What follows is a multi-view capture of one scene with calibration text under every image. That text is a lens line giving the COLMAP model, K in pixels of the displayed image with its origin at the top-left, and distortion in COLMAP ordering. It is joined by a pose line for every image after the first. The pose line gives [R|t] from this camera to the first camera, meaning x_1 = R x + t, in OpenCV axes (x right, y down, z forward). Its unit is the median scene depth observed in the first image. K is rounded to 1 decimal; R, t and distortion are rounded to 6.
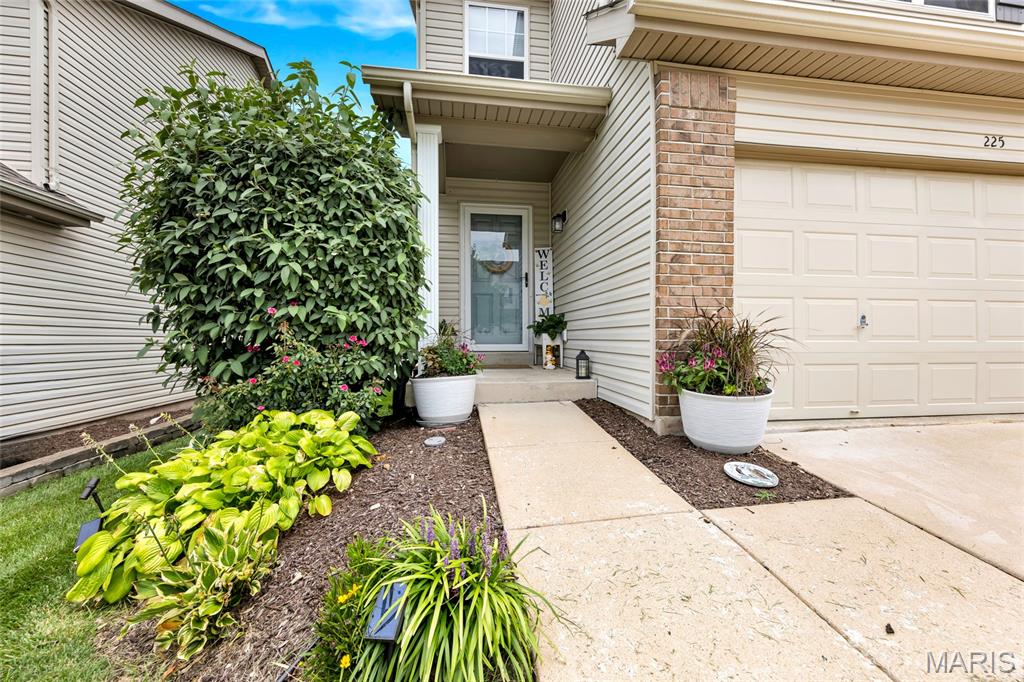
lens RADIAL K [[400.6, 0, 506.8], [0, 400.6, 343.3], [0, 0, 1]] dist [0.000763, -0.000042]
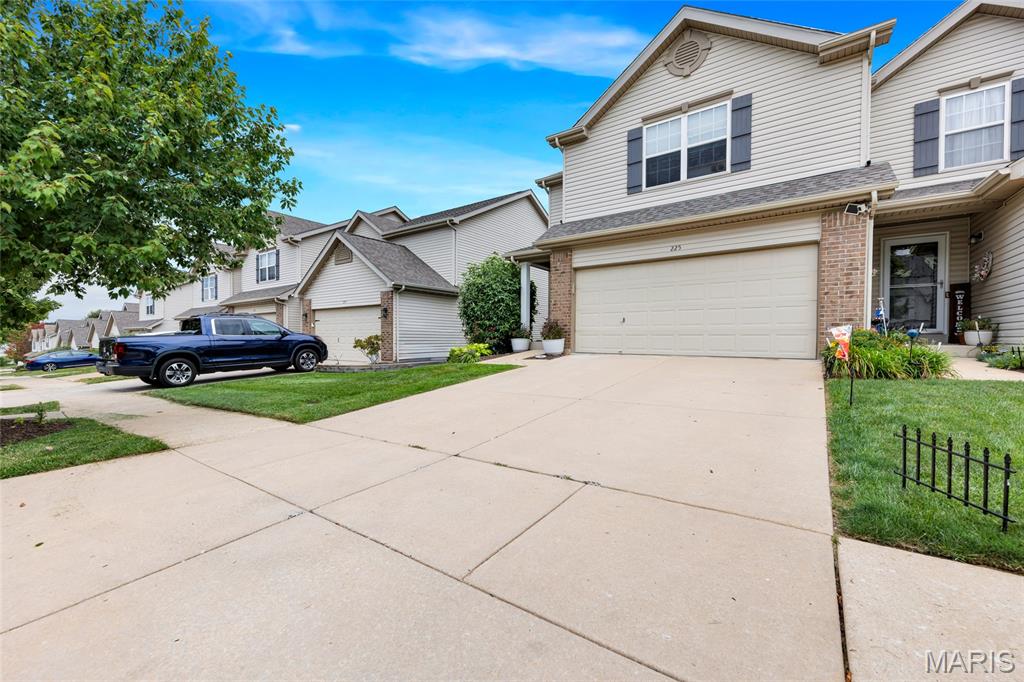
lens RADIAL K [[408.7, 0, 514.9], [0, 408.7, 343.7], [0, 0, 1]] dist [0.001087, -0.000244]
pose [[0.718583, 0.010717, -0.695359, 2.517699], [-0.024048, 0.999666, -0.009445, 0.170542], [0.695025, 0.023509, 0.718601, -1.721172]]
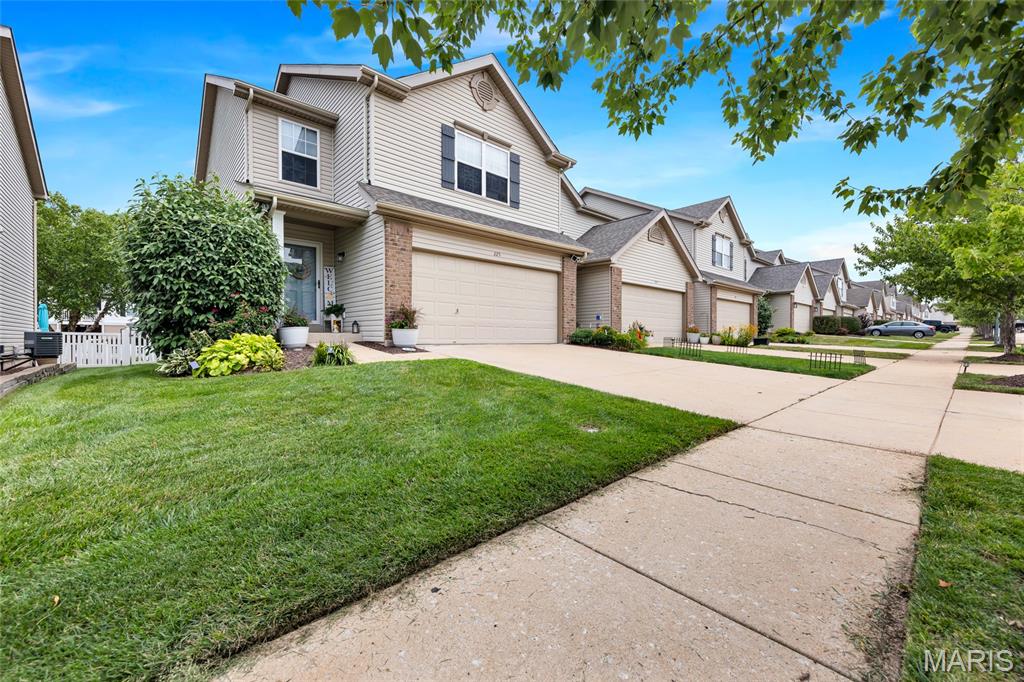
lens RADIAL K [[409.8, 0, 517.0], [0, 409.8, 337.5], [0, 0, 1]] dist [0.006655, -0.000312]
pose [[0.821227, 0.002183, 0.570598, -0.495395], [0.005550, 0.999915, -0.011813, 0.191169], [-0.570575, 0.012868, 0.821145, -1.831019]]
